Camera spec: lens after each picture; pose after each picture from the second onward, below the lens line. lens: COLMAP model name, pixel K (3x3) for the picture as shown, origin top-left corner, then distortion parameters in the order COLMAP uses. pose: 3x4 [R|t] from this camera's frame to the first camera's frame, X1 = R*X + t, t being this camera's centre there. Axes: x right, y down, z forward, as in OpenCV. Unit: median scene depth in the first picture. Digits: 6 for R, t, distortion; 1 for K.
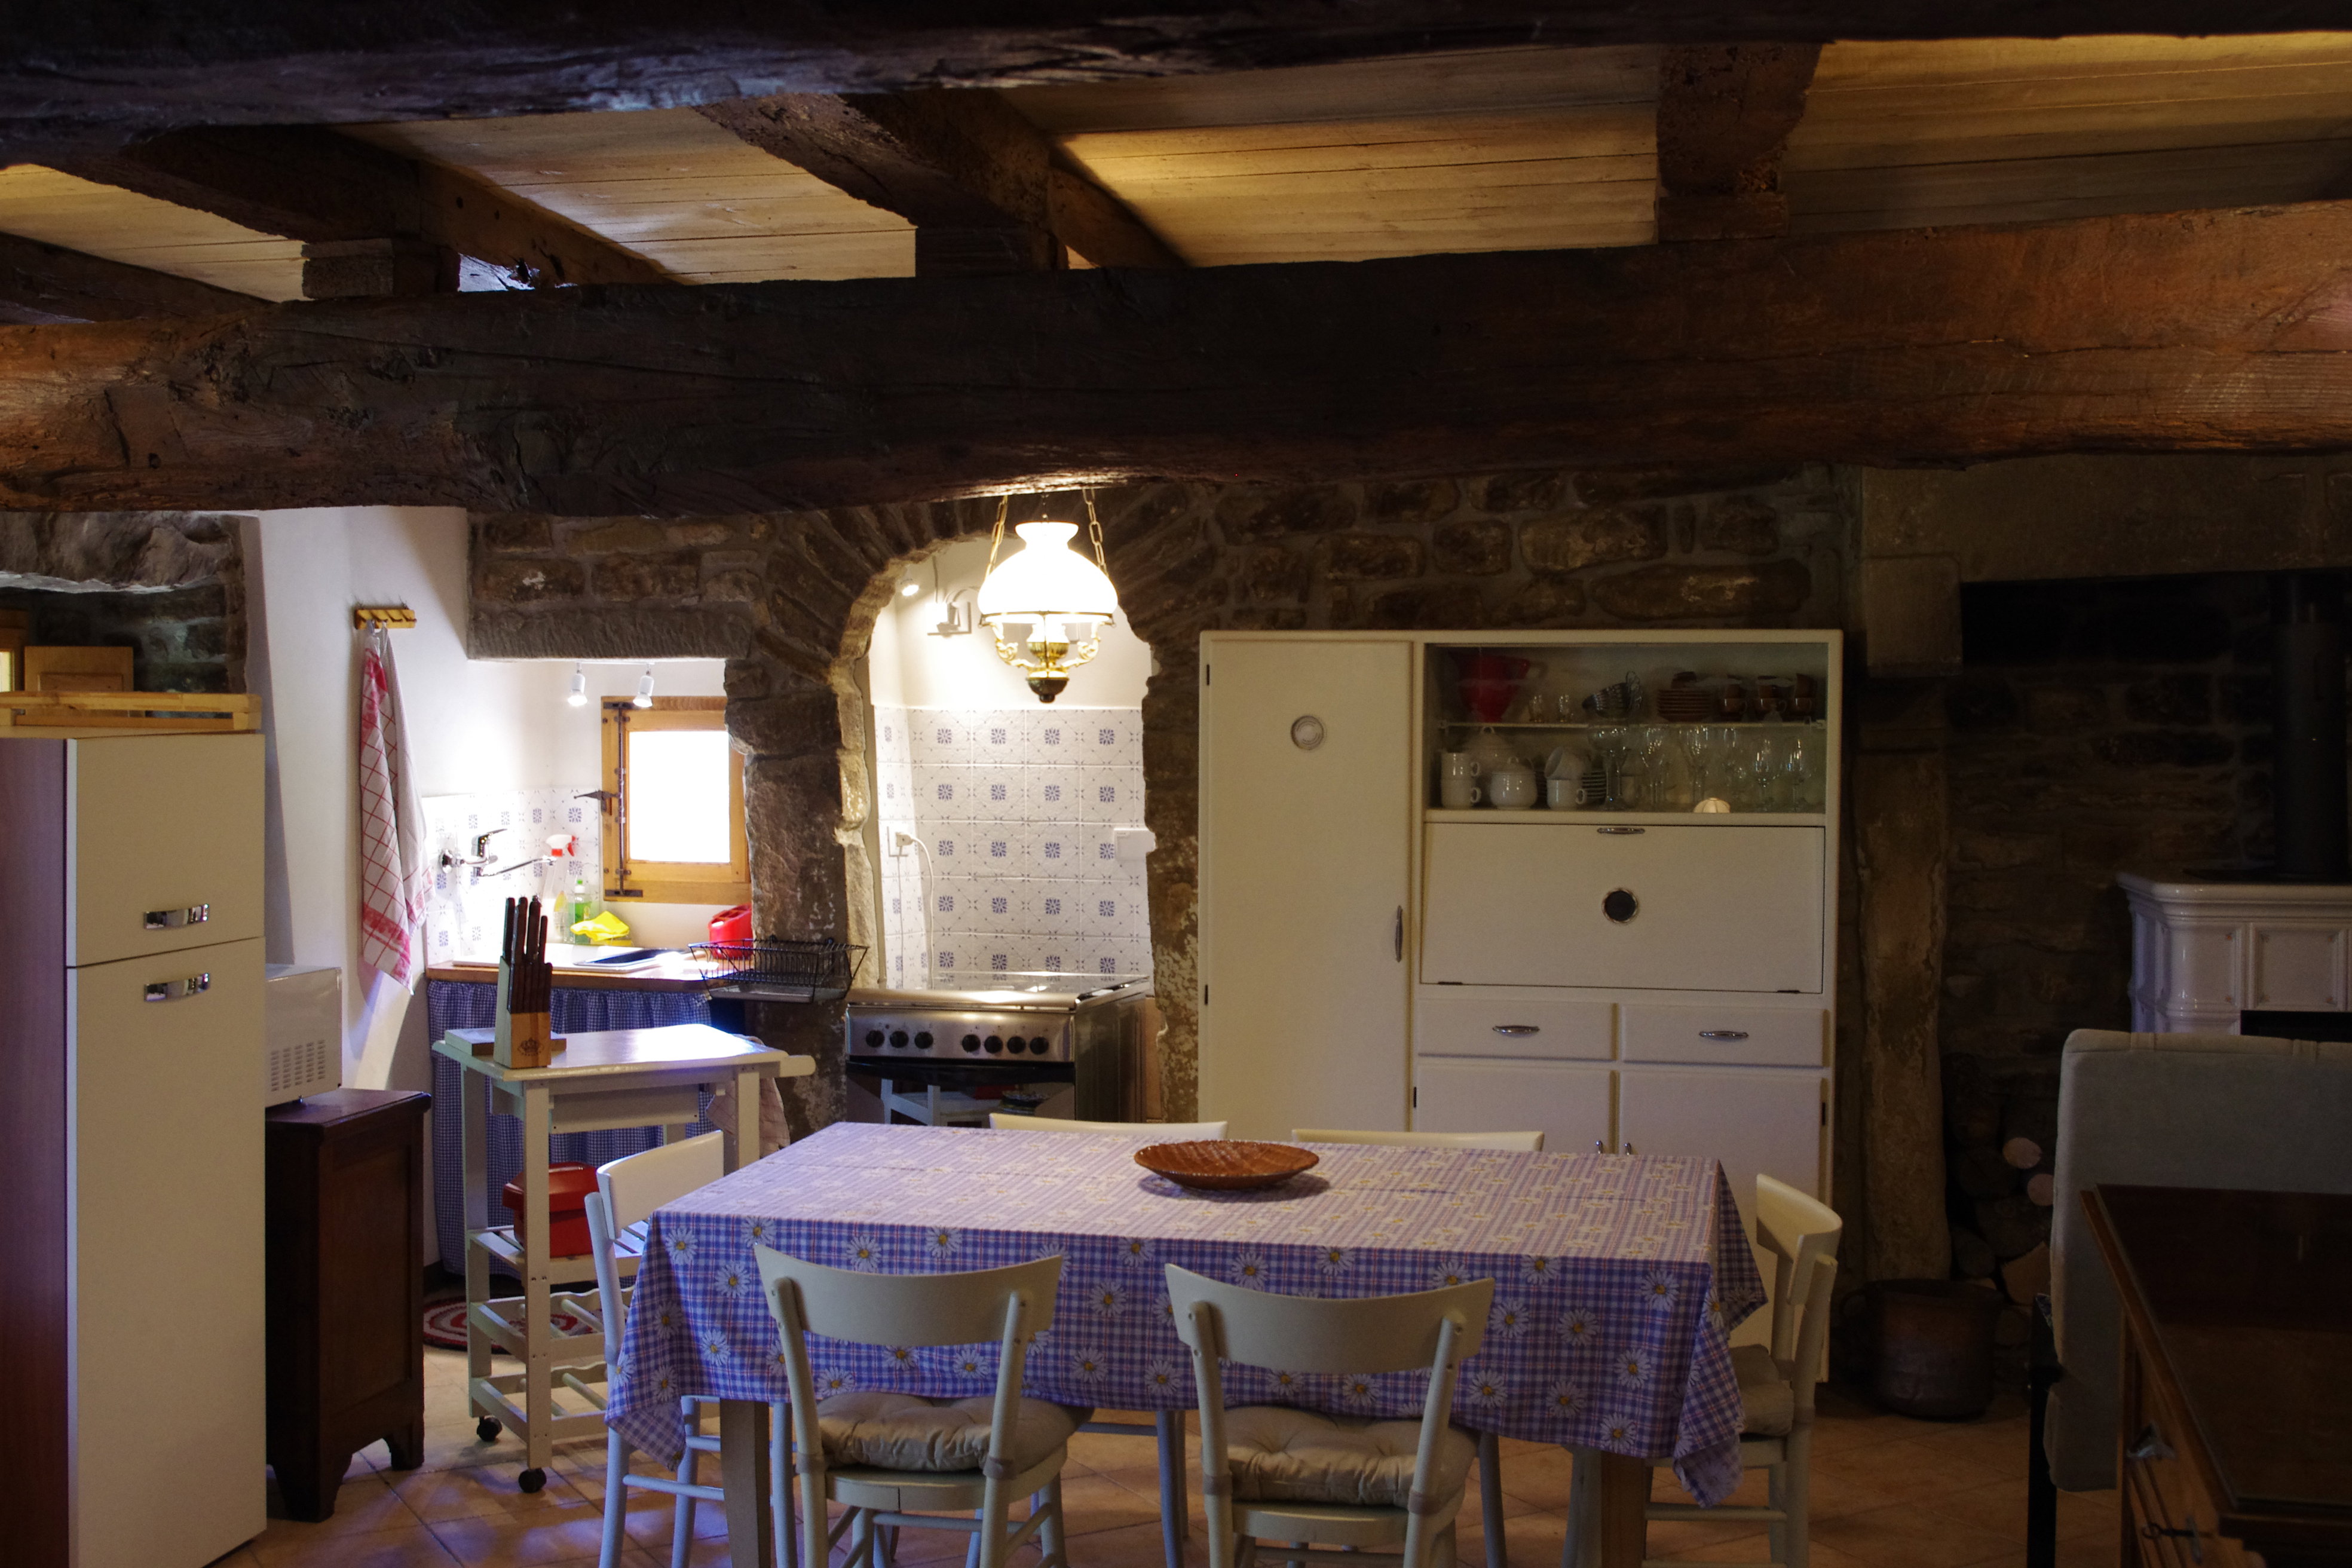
lens RADIAL K [[2669.7, 0, 1168.4], [0, 2669.7, 783.2], [0, 0, 1]] dist [-0.061068, 0.000000]
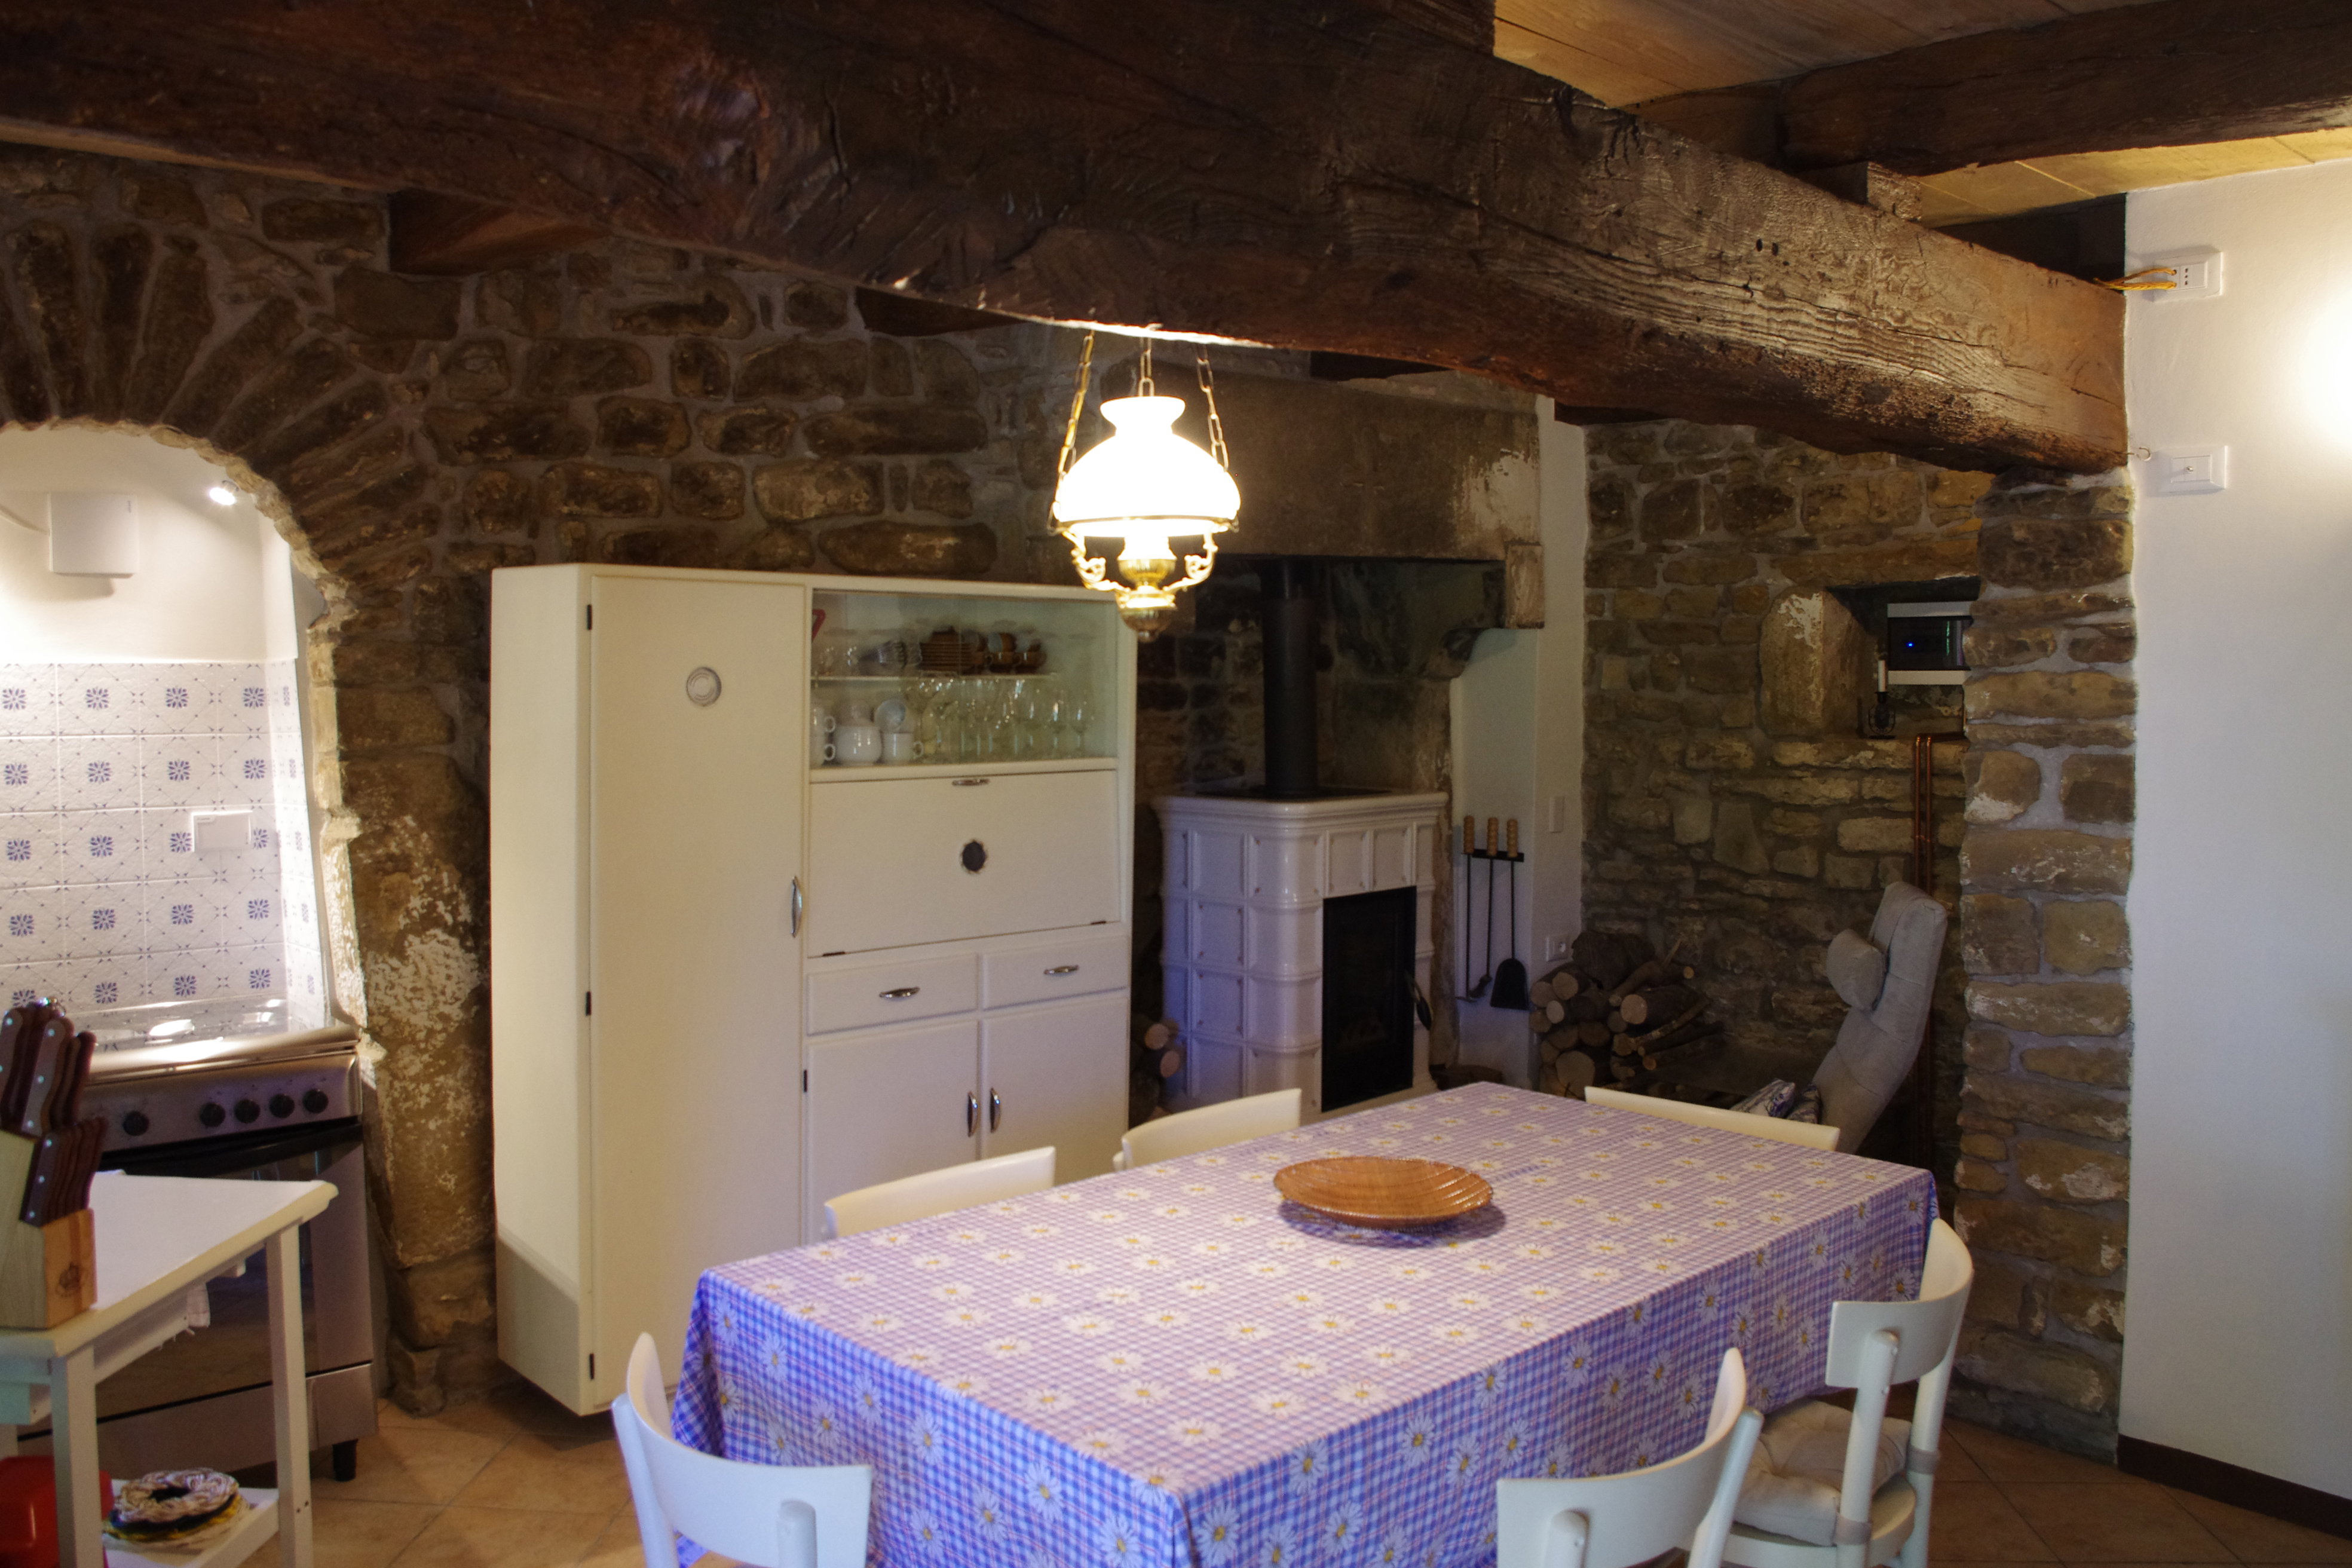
lens RADIAL K [[1848.6, 0, 1171.2], [0, 1848.6, 778.1], [0, 0, 1]] dist [-0.075402, 0.021837]
pose [[0.556424, -0.044133, 0.829725, -0.325631], [0.024964, 0.999026, 0.036397, -0.006213], [-0.830523, 0.000462, 0.556984, 0.489224]]
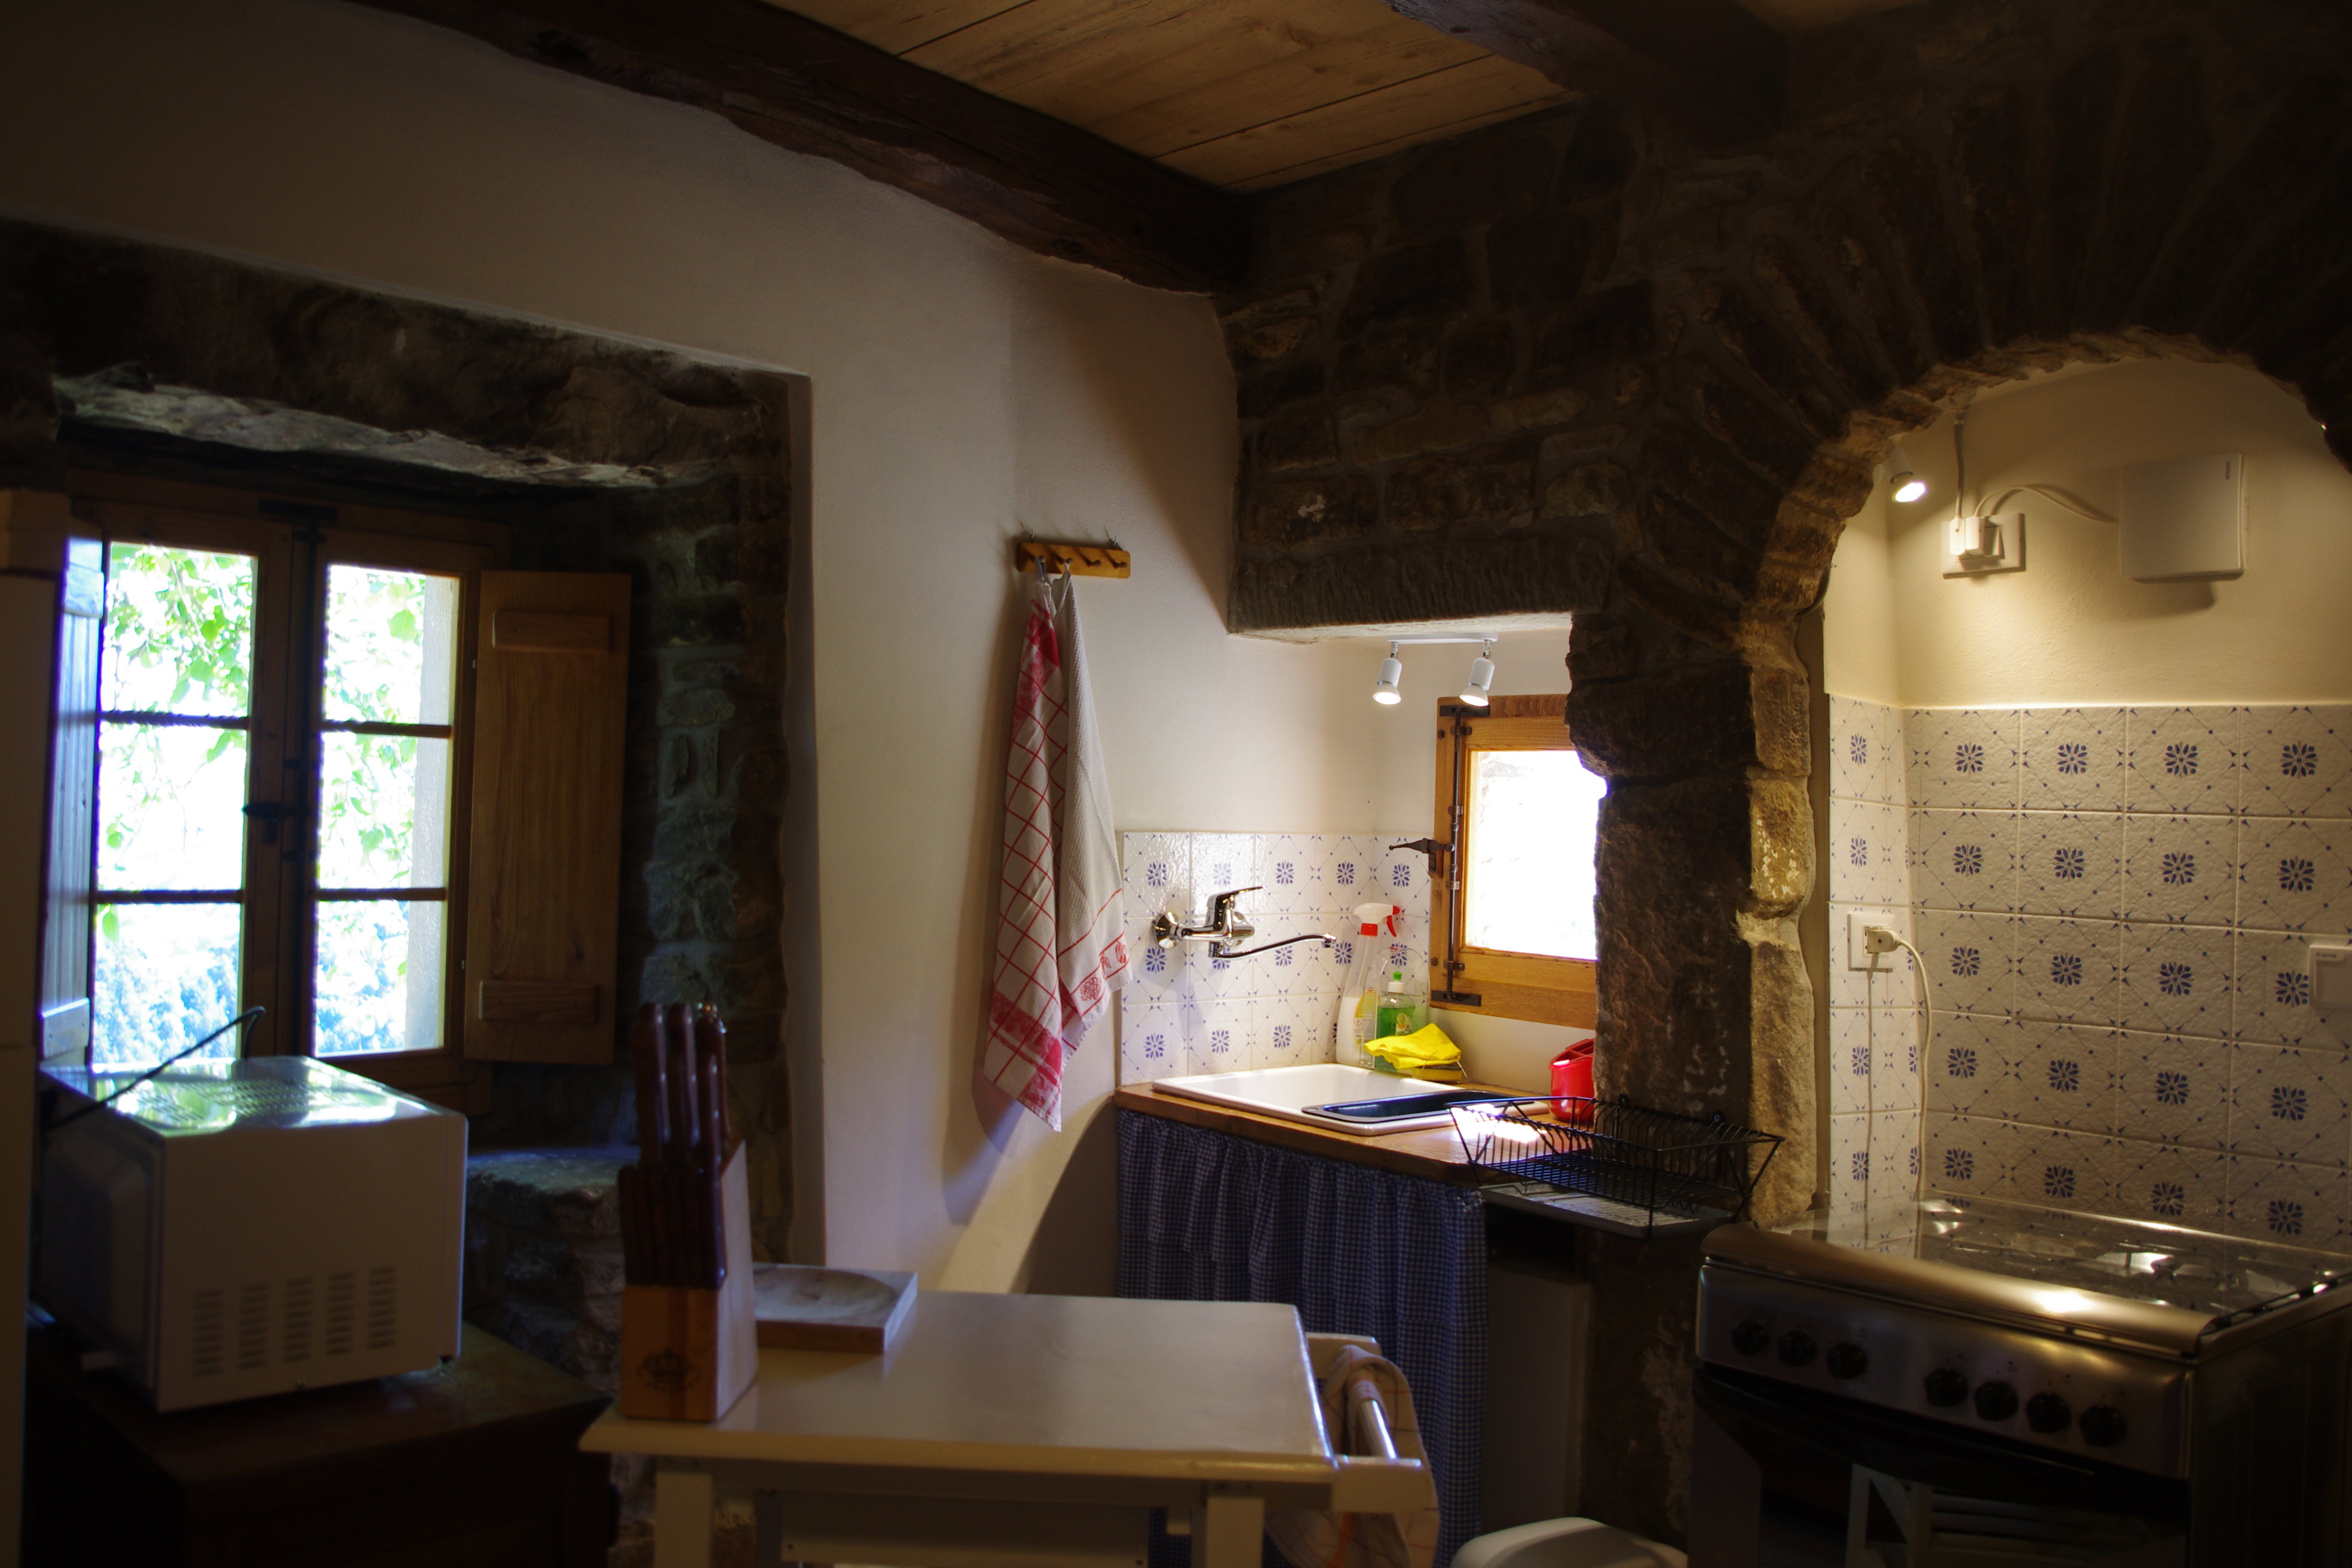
lens RADIAL K [[1975.8, 0, 1139.9], [0, 1975.8, 778.2], [0, 0, 1]] dist [-0.087584, 0.036585]
pose [[0.845603, 0.022114, -0.533355, -0.015589], [-0.052320, 0.997764, -0.041581, 0.013235], [0.531243, 0.063066, 0.844869, 0.619082]]
